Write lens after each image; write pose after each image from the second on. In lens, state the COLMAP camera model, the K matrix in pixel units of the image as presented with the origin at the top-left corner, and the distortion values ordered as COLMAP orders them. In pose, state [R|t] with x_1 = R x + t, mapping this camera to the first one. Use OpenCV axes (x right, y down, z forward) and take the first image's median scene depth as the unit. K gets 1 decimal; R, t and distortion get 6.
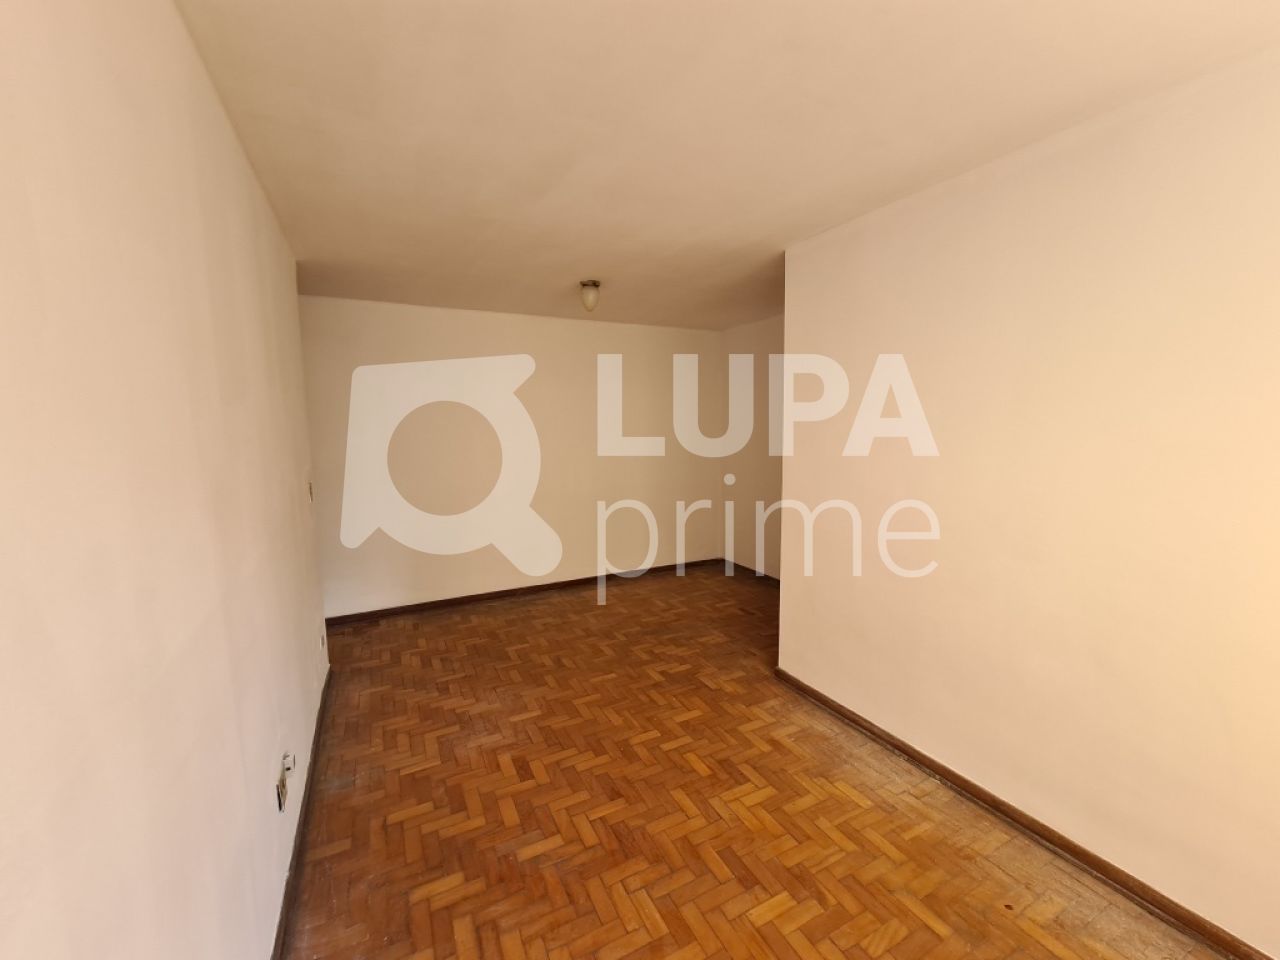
lens RADIAL K [[522.8, 0, 641.3], [0, 522.8, 470.6], [0, 0, 1]] dist [-0.003773, 0.000853]
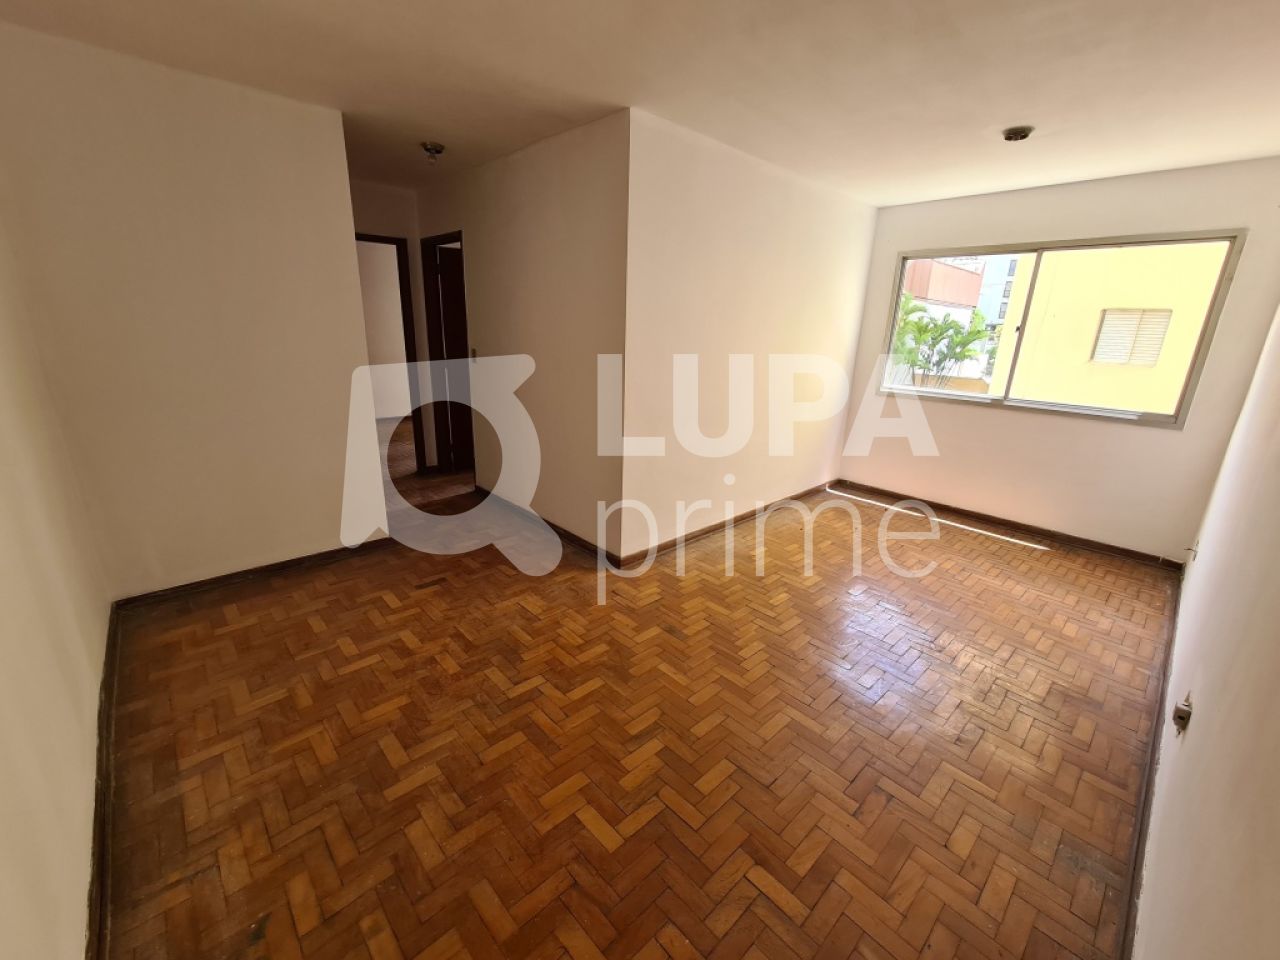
lens RADIAL K [[522.8, 0, 640.7], [0, 522.8, 478.7], [0, 0, 1]] dist [-0.003773, 0.000853]
pose [[-0.276016, -0.273038, 0.921556, -0.618077], [0.057353, 0.952415, 0.299359, -0.074935], [-0.959440, 0.135482, -0.247222, 1.123928]]
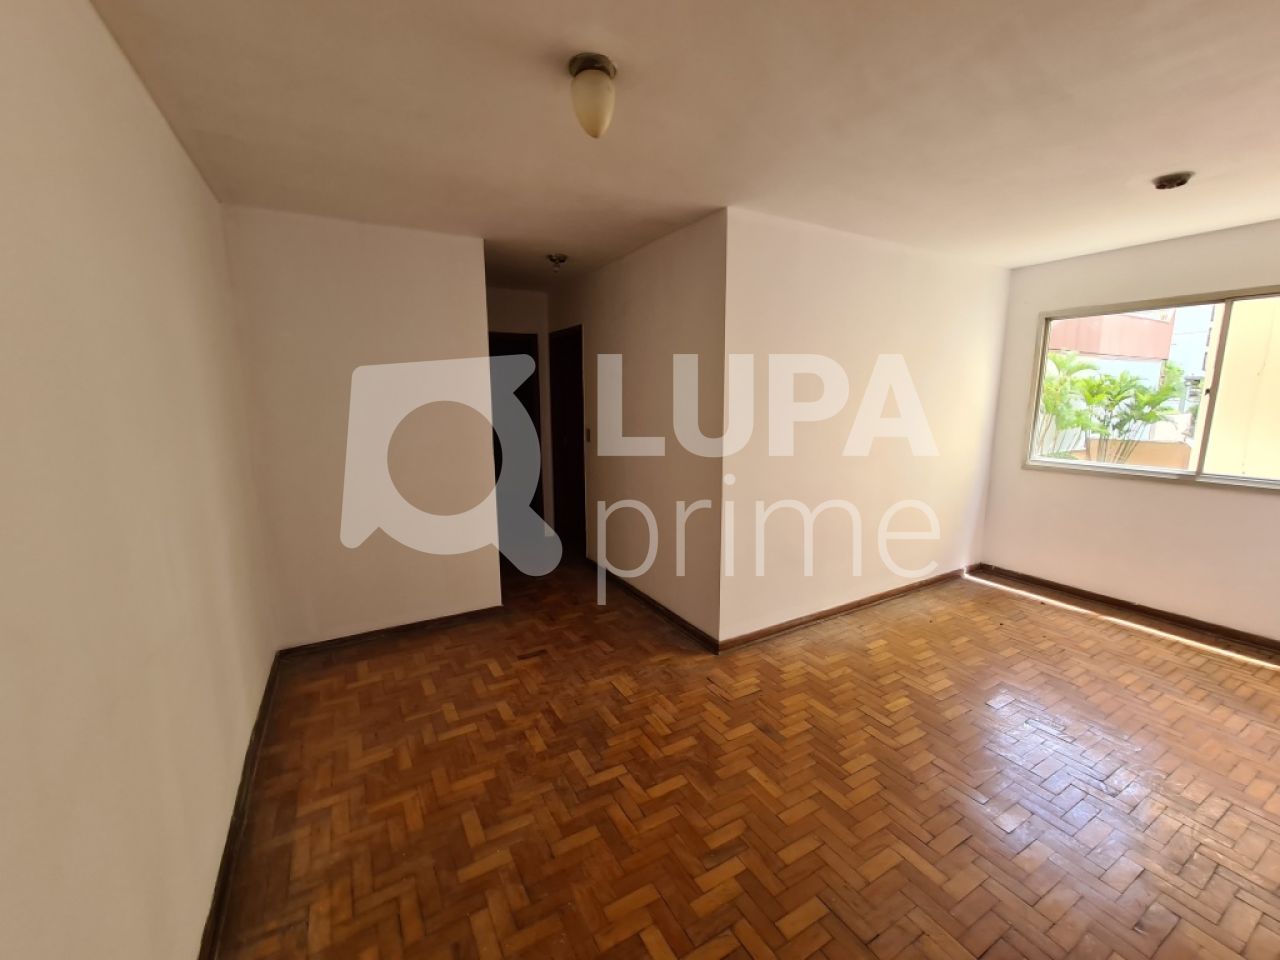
lens RADIAL K [[522.8, 0, 640.8], [0, 522.8, 481.1], [0, 0, 1]] dist [-0.003773, 0.000853]
pose [[-0.046109, -0.154767, 0.986874, -0.620020], [0.096584, 0.982606, 0.158610, -0.088335], [-0.994256, 0.102630, -0.030359, 1.076834]]
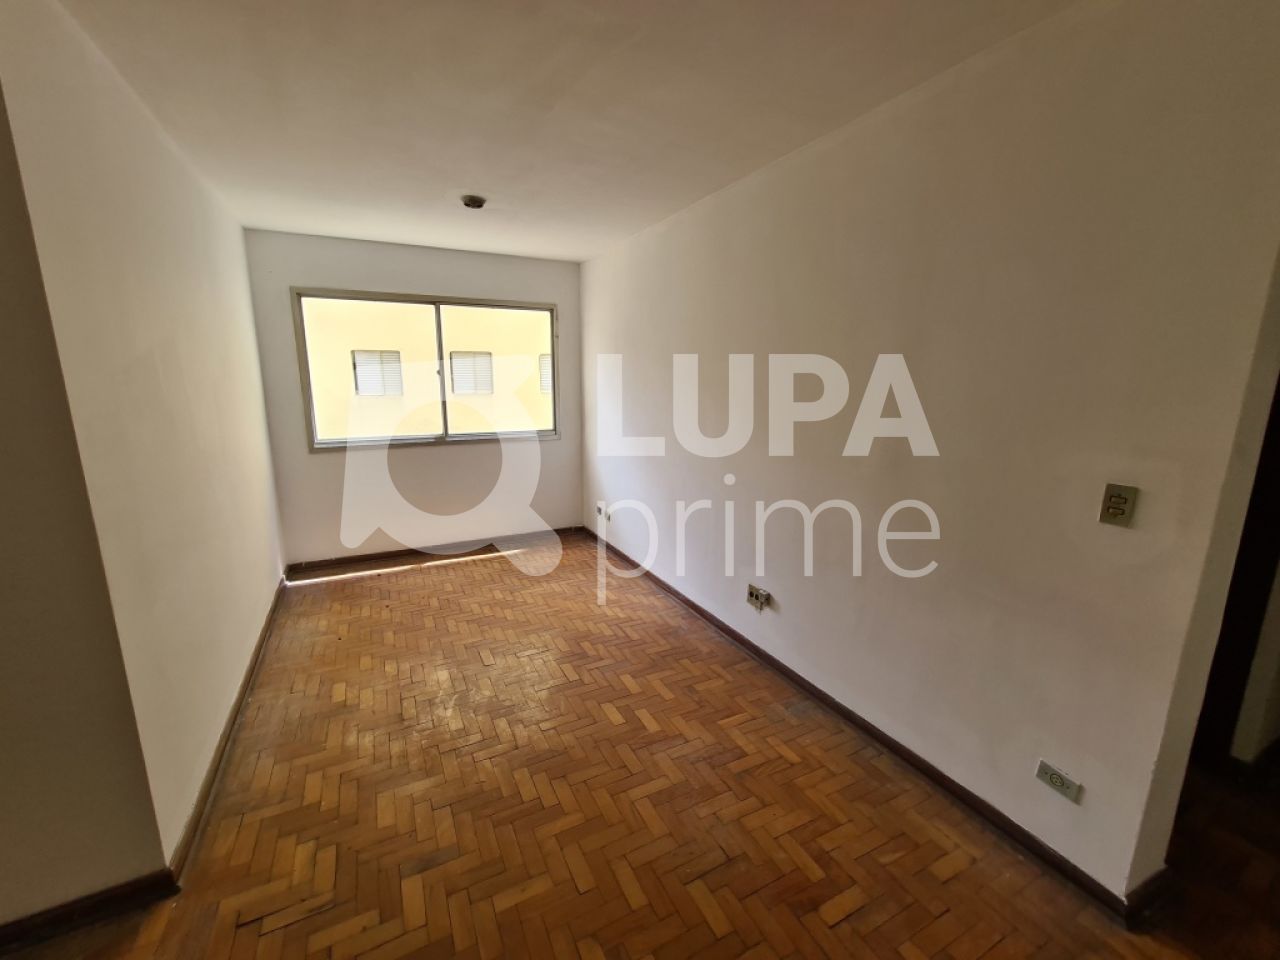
lens RADIAL K [[522.8, 0, 640.5], [0, 522.8, 484.3], [0, 0, 1]] dist [-0.003773, 0.000853]
pose [[-0.999966, 0.008031, -0.001668, -0.174997], [0.007198, 0.956708, 0.290961, -0.103363], [0.003932, 0.290939, -0.956733, 1.284585]]
